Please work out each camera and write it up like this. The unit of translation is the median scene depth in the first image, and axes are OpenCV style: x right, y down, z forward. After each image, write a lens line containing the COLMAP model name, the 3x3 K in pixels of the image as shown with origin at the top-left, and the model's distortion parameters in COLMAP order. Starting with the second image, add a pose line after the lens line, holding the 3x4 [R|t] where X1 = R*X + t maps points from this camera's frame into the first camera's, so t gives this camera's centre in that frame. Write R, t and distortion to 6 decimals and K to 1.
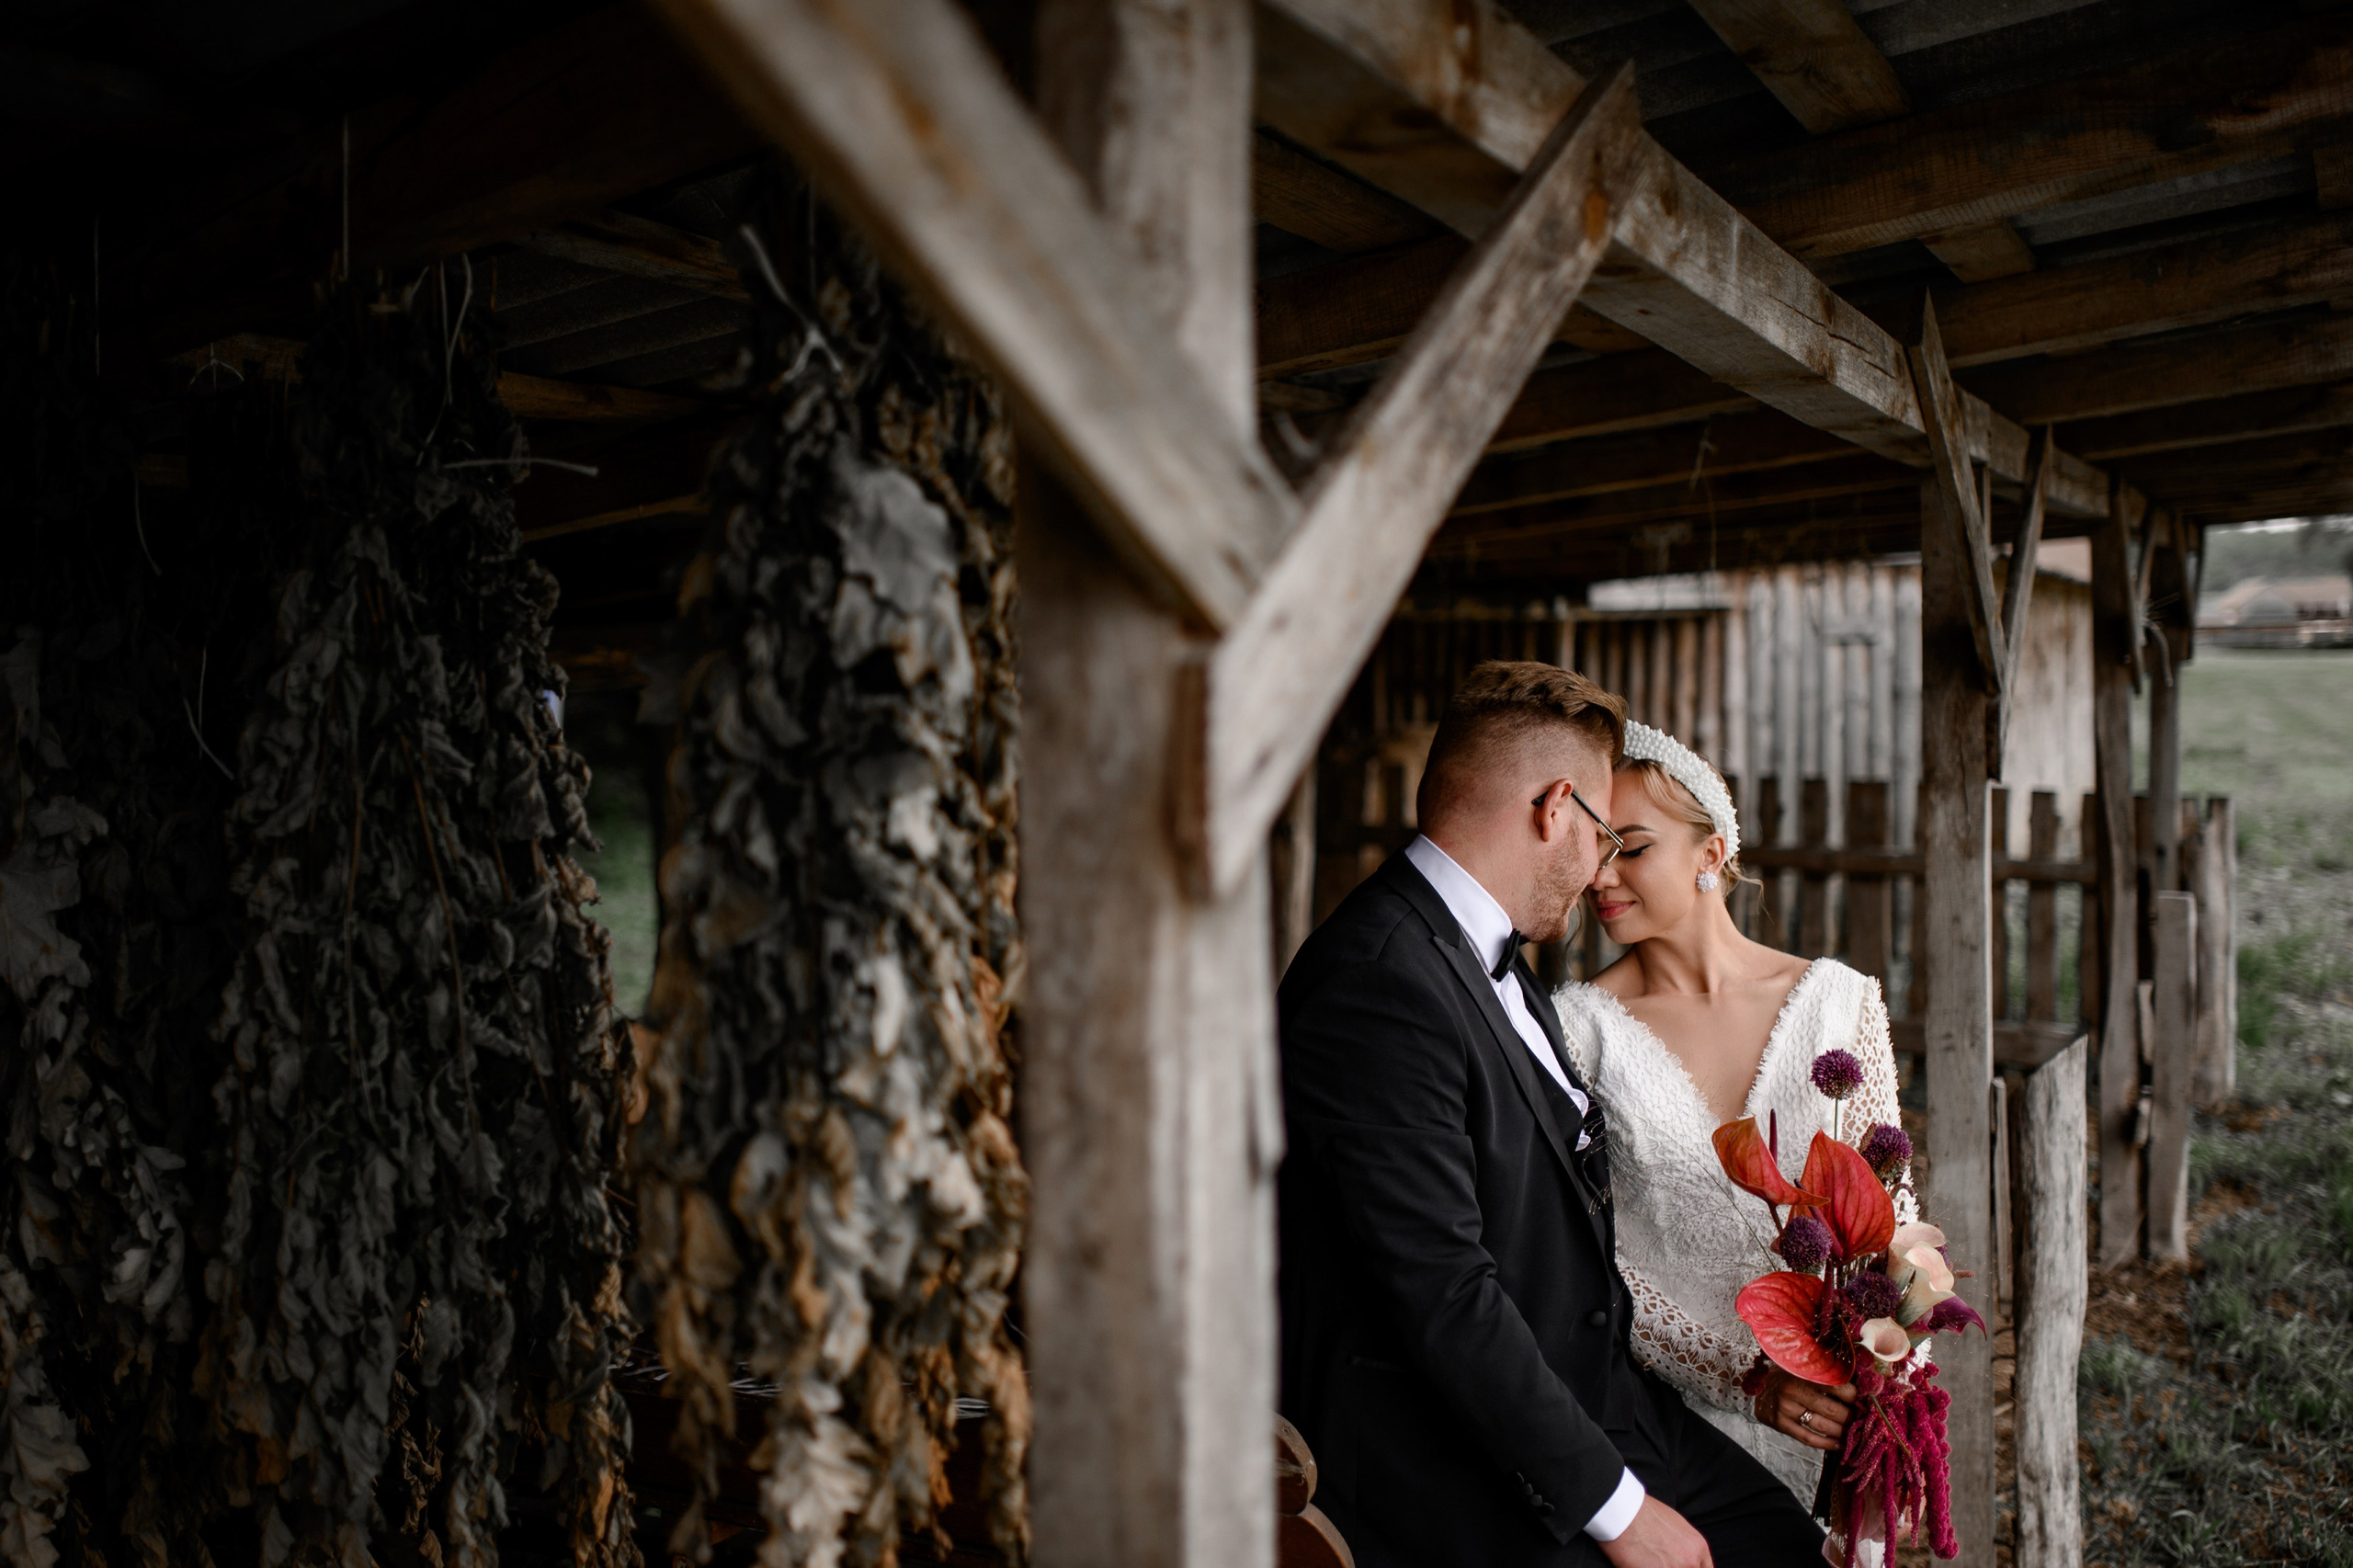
lens RADIAL K [[2388.3, 0, 1164.3], [0, 2388.3, 782.0], [0, 0, 1]] dist [-0.016549, 0.000000]
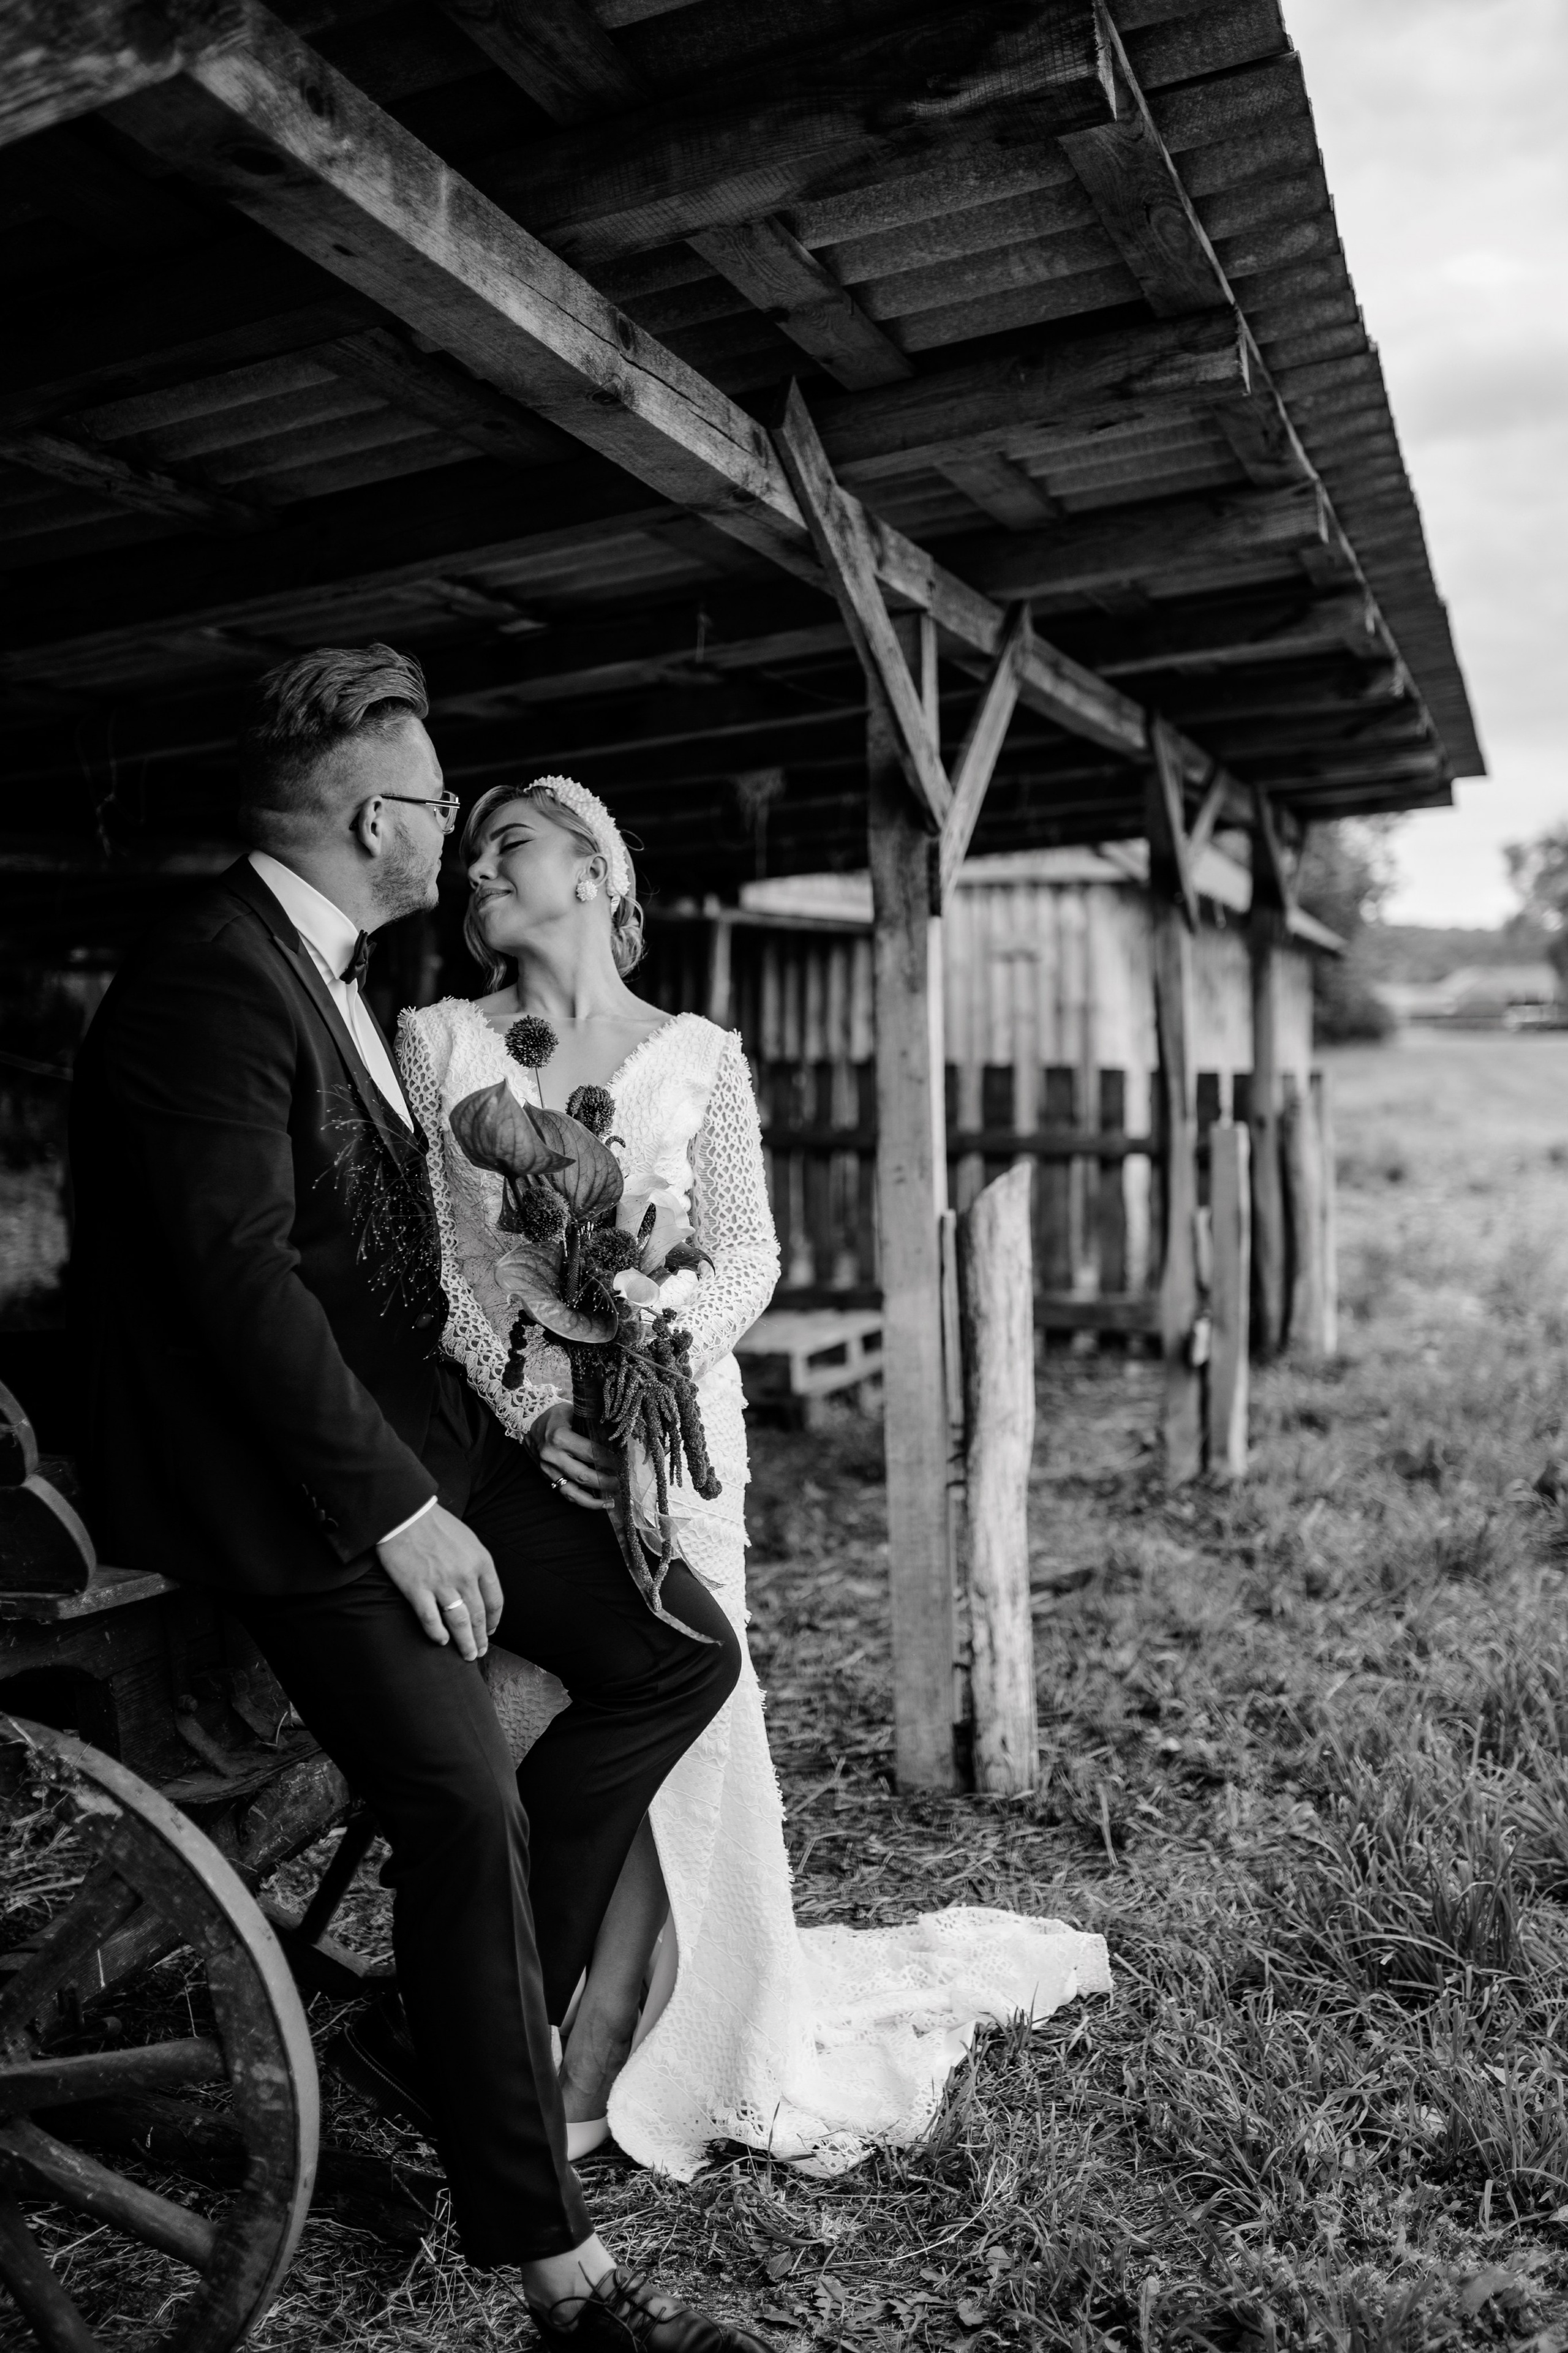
lens RADIAL K [[2388.4, 0, 825.5], [0, 2388.4, 1130.8], [0, 0, 1]] dist [-0.016549, 0.000000]
pose [[0.986452, -0.007885, 0.163863, 0.130369], [0.010563, 0.999824, -0.015477, 0.106732], [-0.163713, 0.016998, 0.986362, -0.008837]]
